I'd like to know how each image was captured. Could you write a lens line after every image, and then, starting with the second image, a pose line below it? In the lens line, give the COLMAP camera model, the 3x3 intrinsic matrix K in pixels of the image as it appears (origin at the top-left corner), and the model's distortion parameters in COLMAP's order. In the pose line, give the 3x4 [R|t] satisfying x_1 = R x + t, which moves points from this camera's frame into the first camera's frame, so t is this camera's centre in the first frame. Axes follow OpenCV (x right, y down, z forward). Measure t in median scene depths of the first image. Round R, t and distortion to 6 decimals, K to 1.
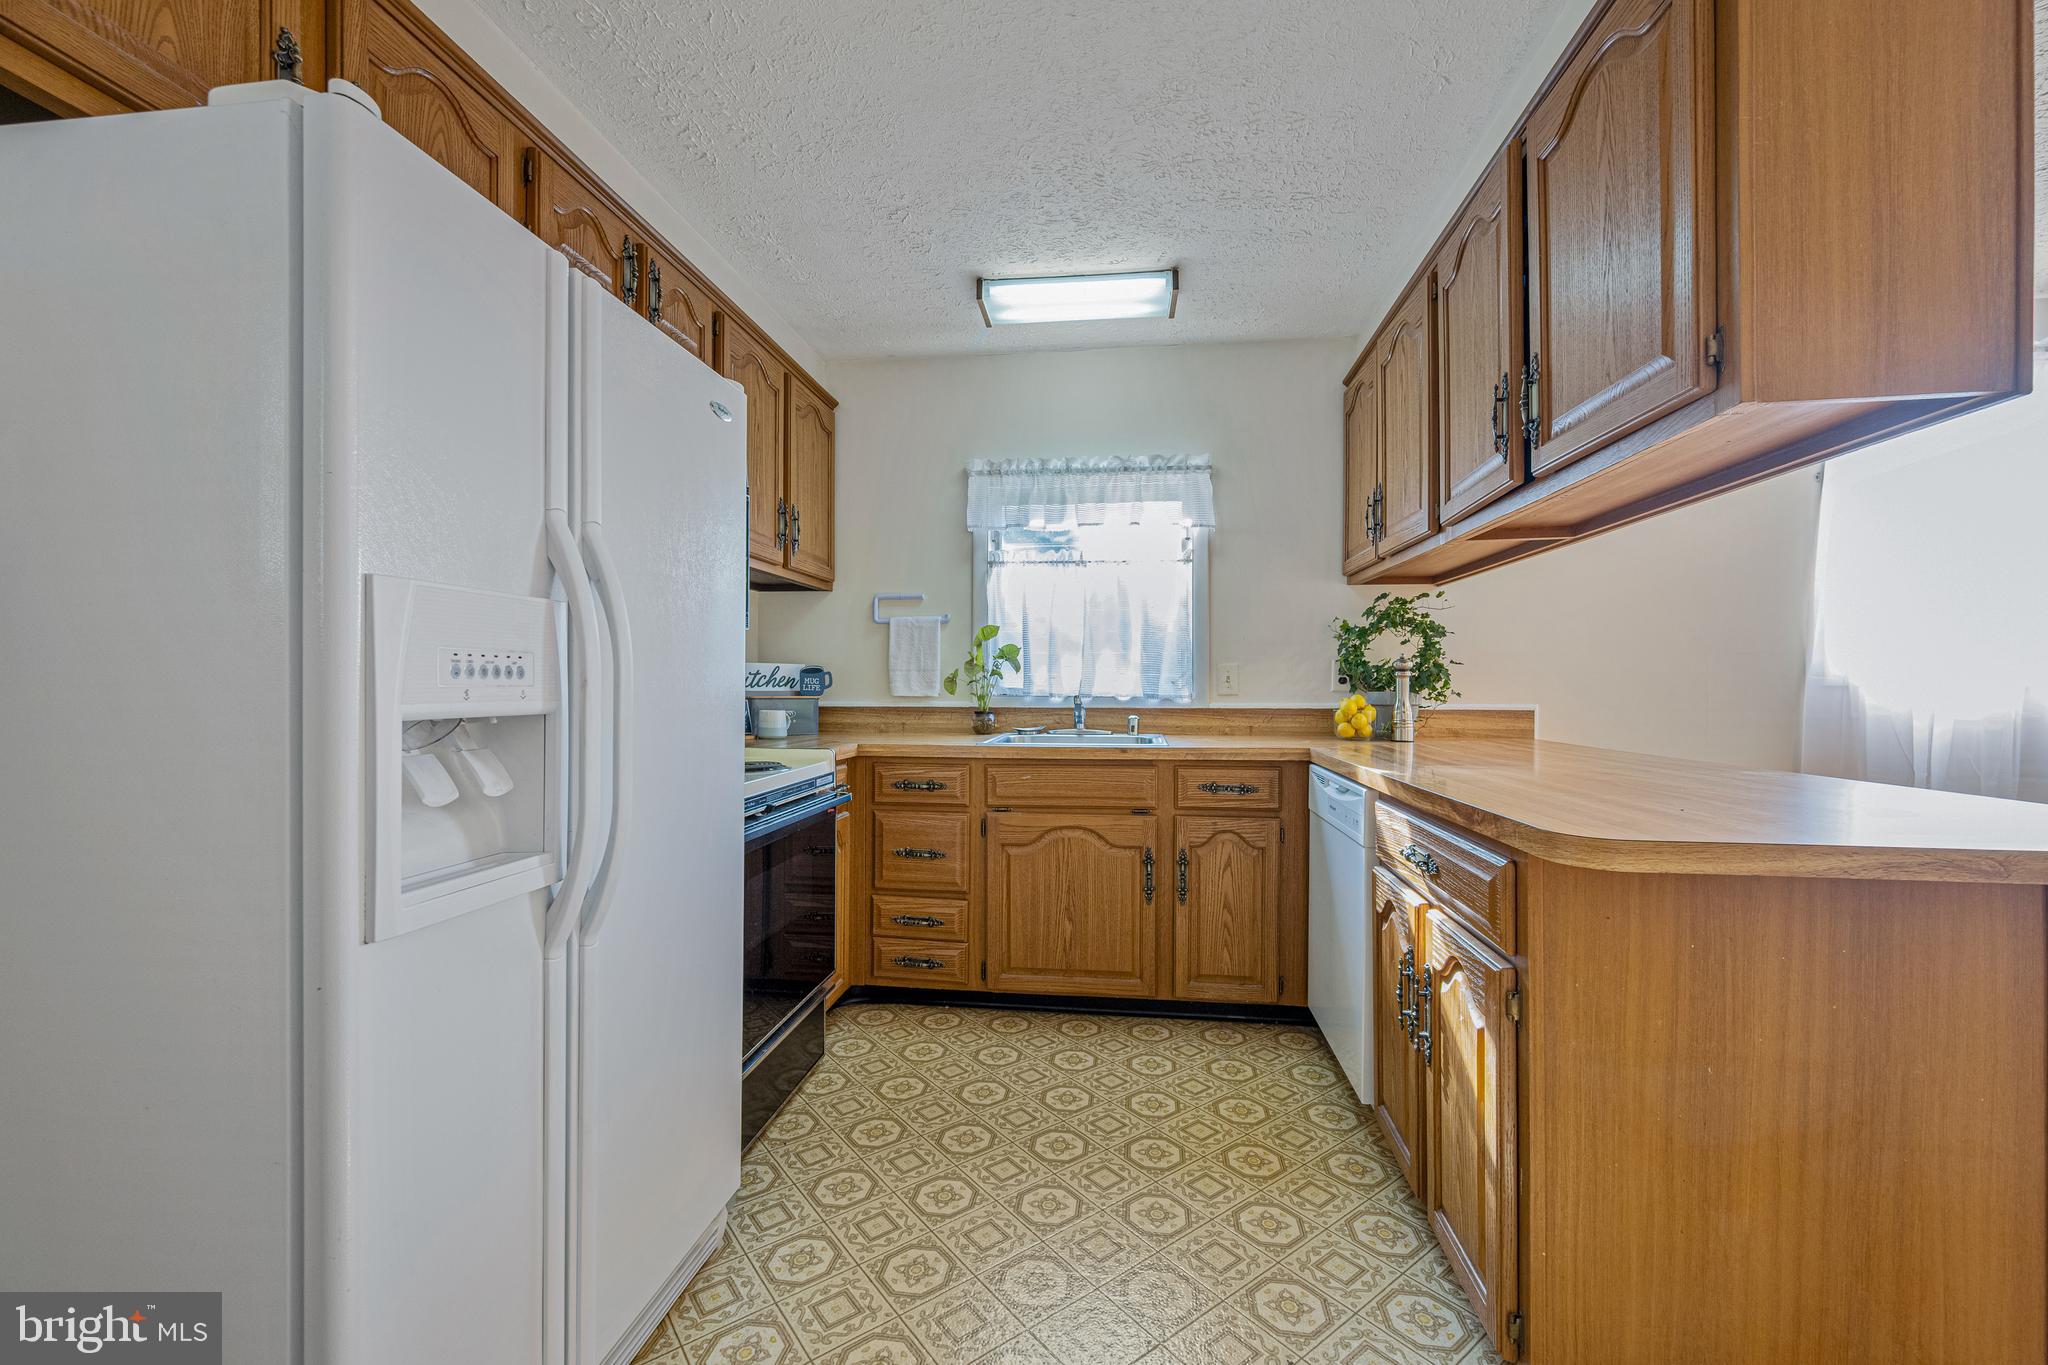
lens RADIAL K [[827.7, 0, 1025.4], [0, 827.7, 693.7], [0, 0, 1]] dist [-0.002813, 0.001519]
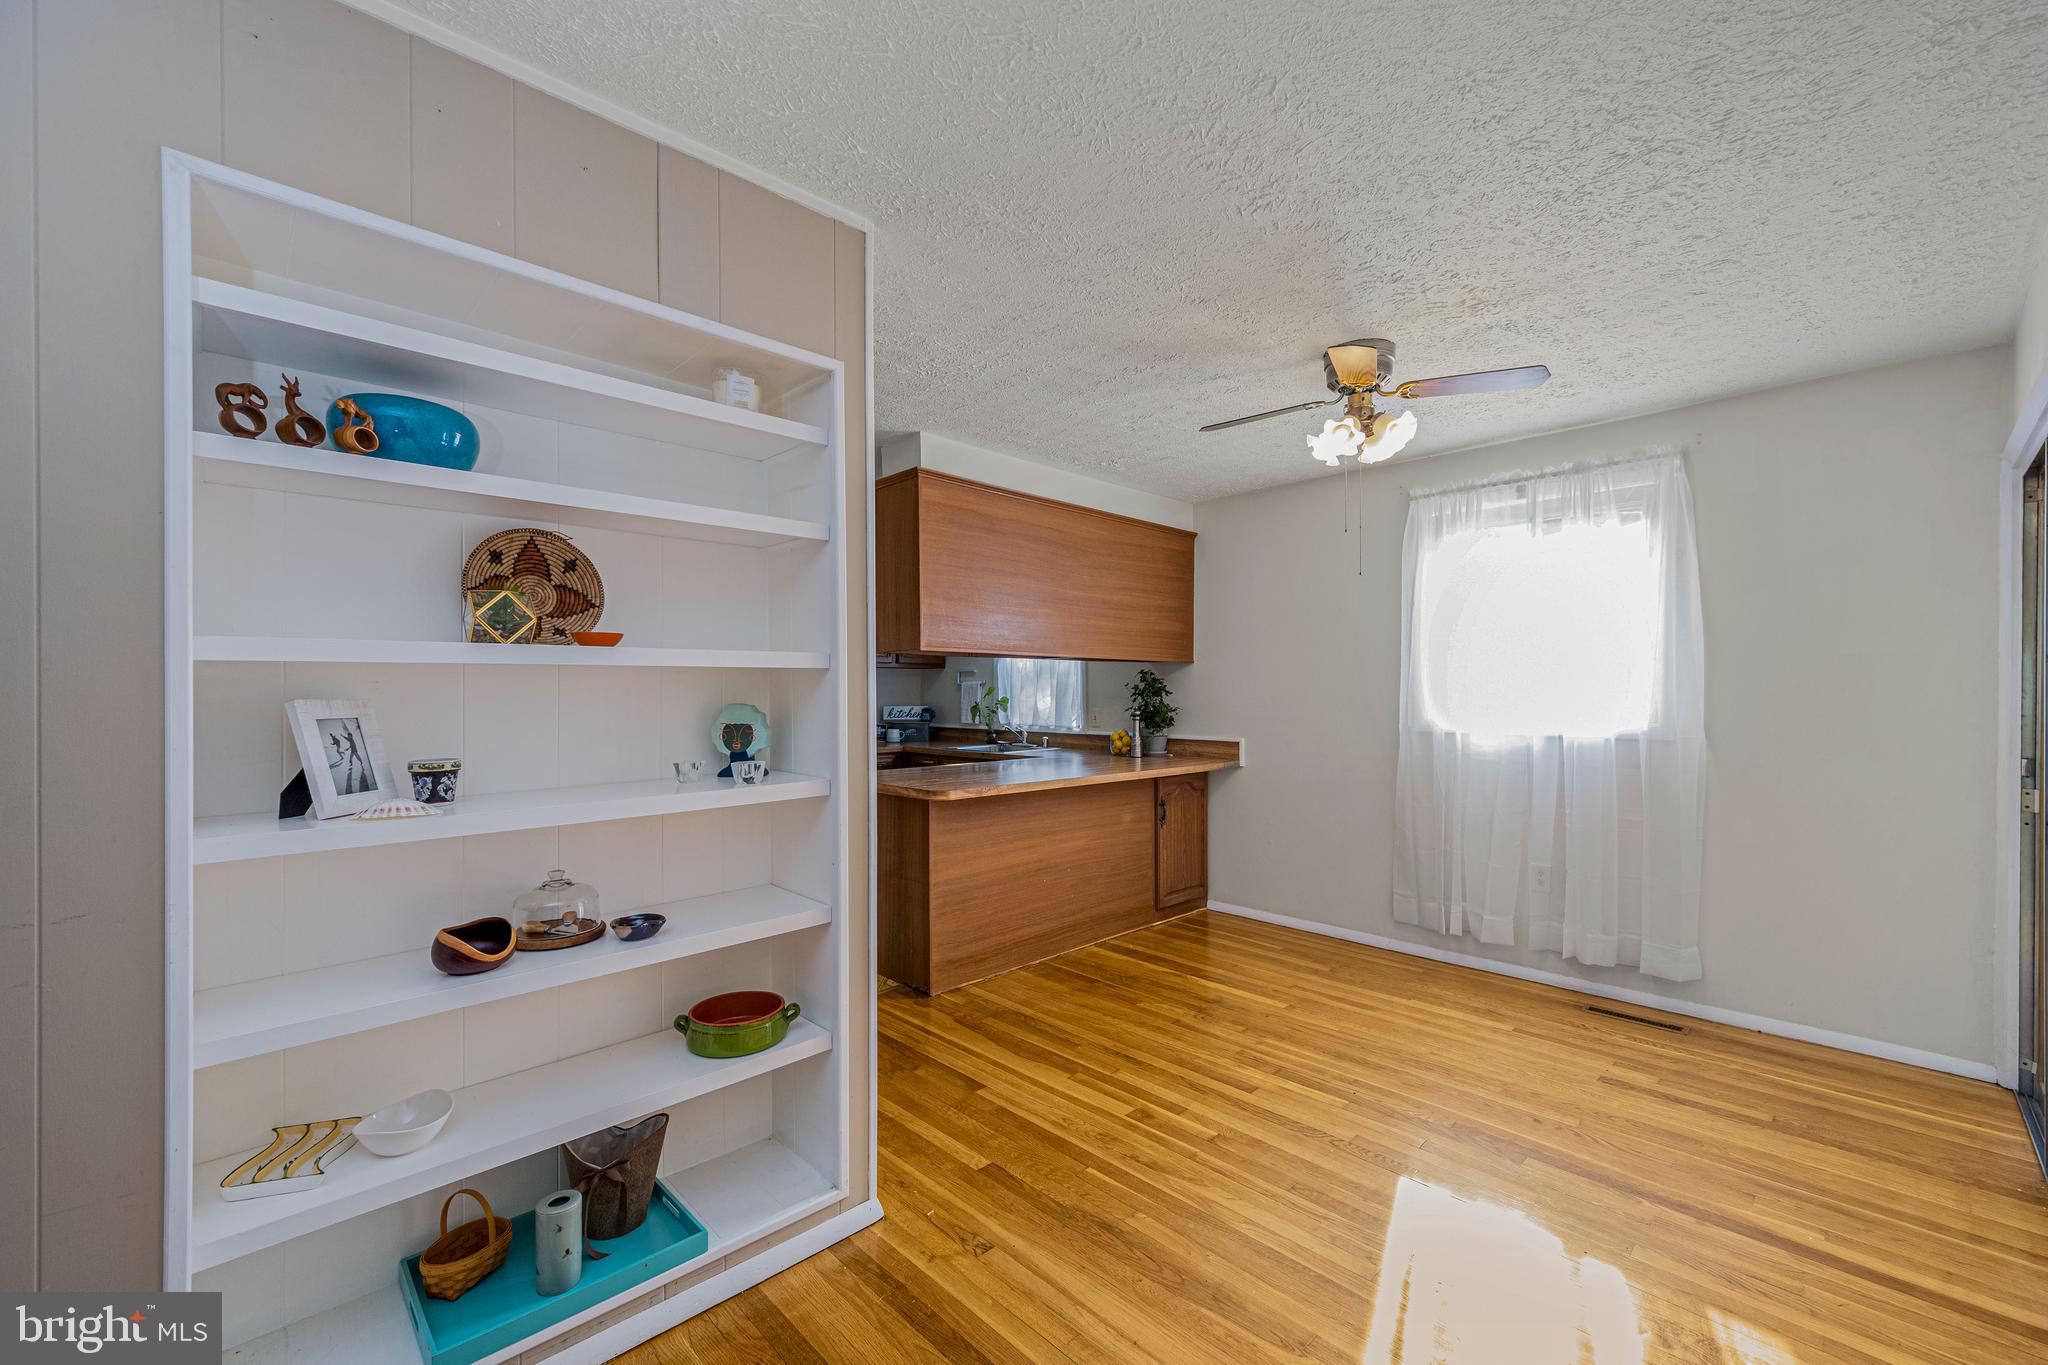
lens RADIAL K [[827.7, 0, 1013.7], [0, 827.7, 686.5], [0, 0, 1]] dist [-0.002813, 0.001519]
pose [[0.780500, -0.006080, -0.625126, 1.409217], [-0.002835, 0.999908, -0.013264, -0.070133], [0.625149, 0.012125, 0.780411, -0.531298]]
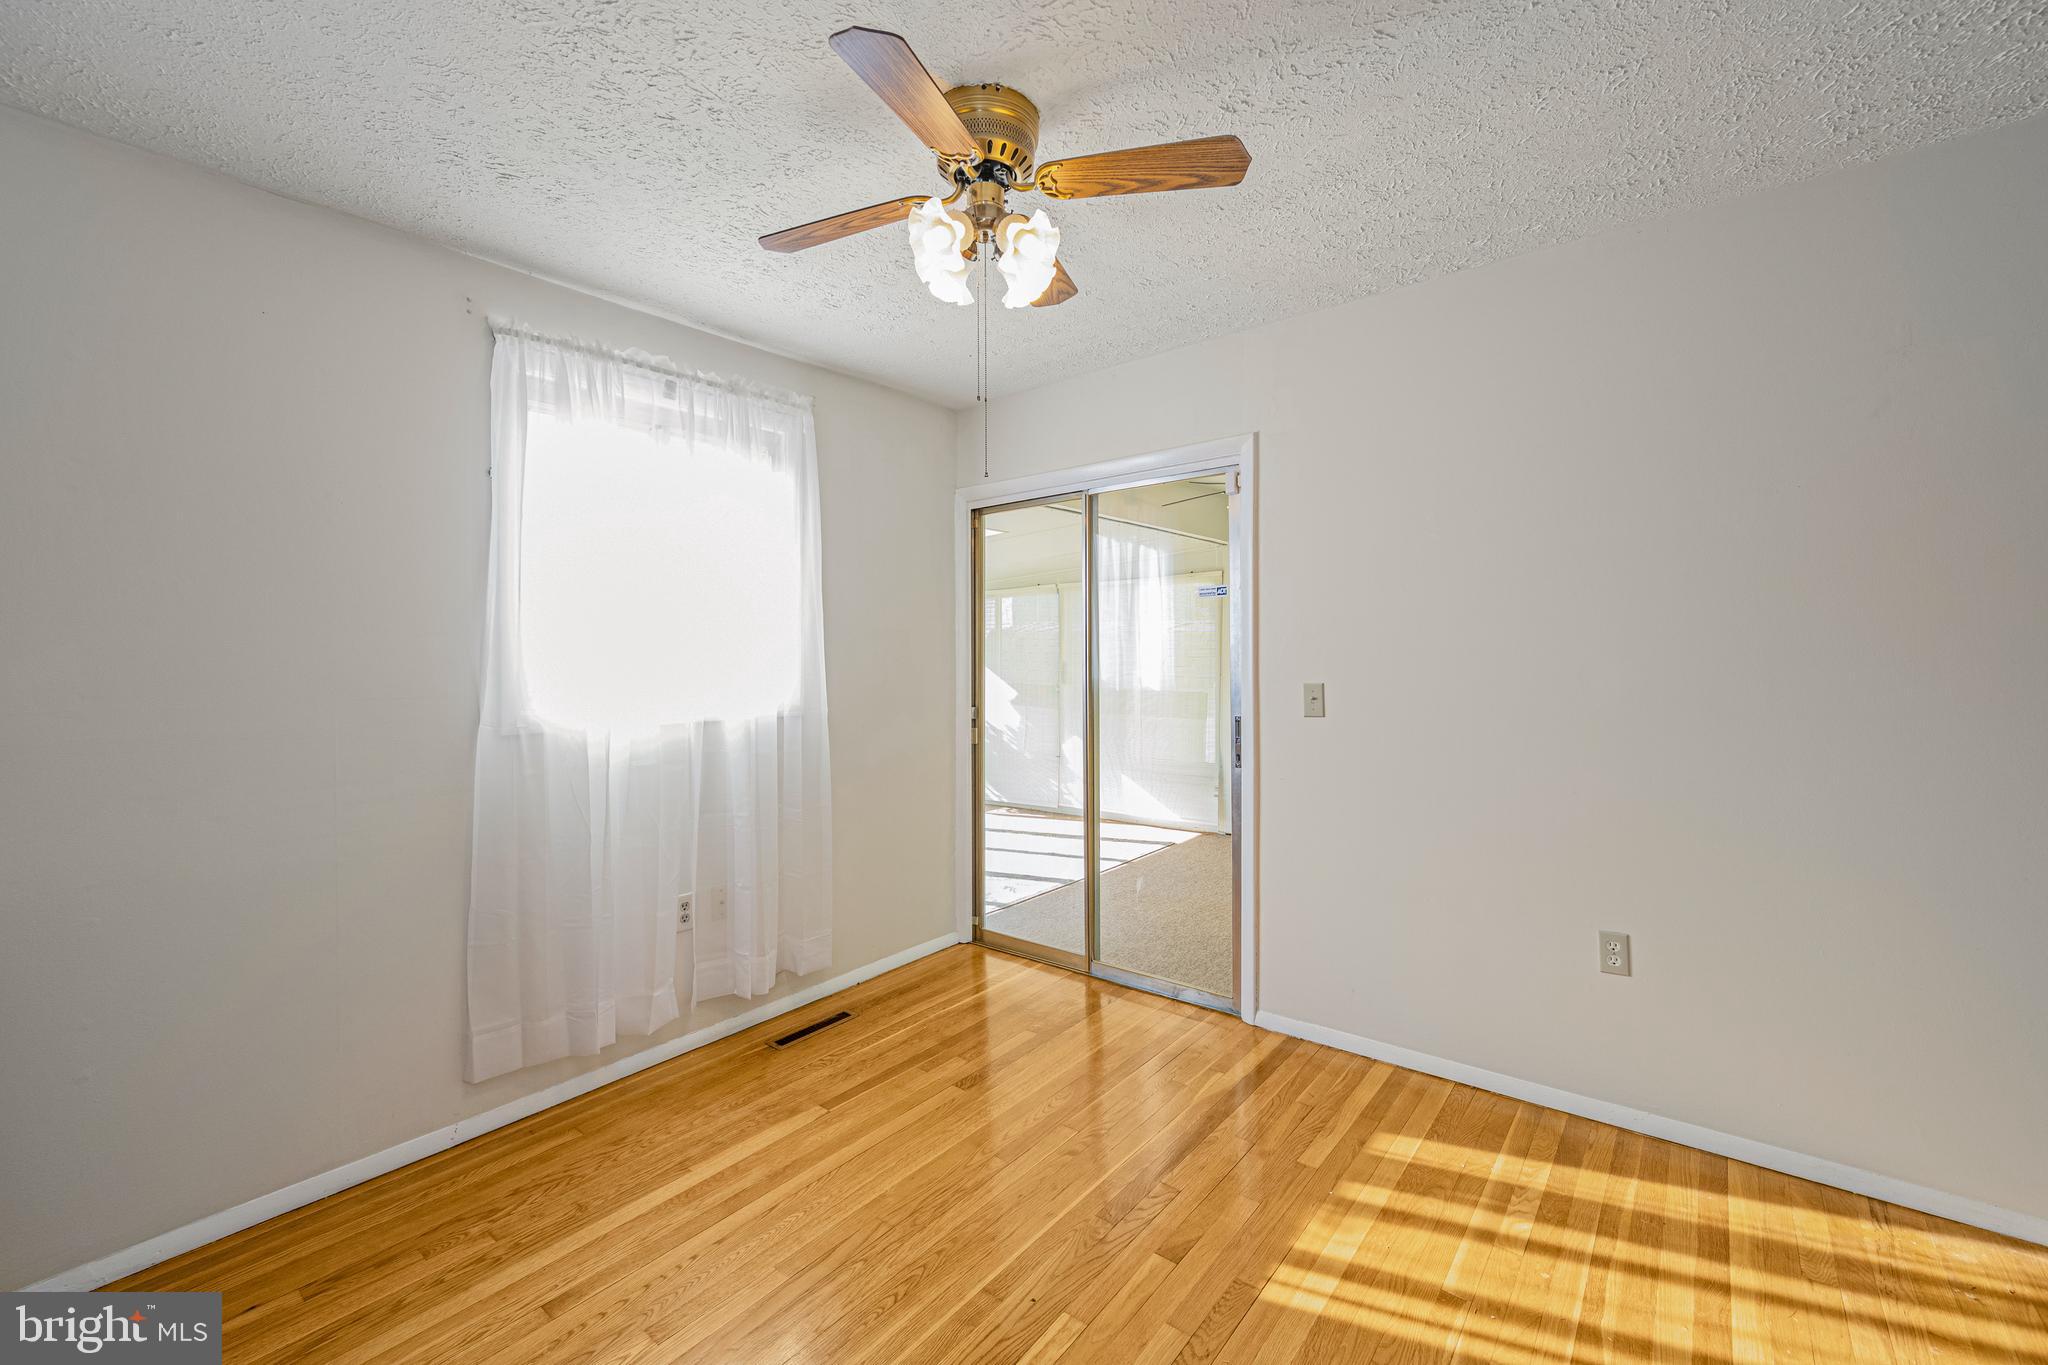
lens RADIAL K [[827.7, 0, 1035.2], [0, 827.7, 656.4], [0, 0, 1]] dist [-0.002813, 0.001519]
pose [[0.513470, -0.010251, 0.858046, 0.590334], [0.022613, 0.999743, -0.001588, -0.080368], [-0.857809, 0.020218, 0.513570, 0.166052]]
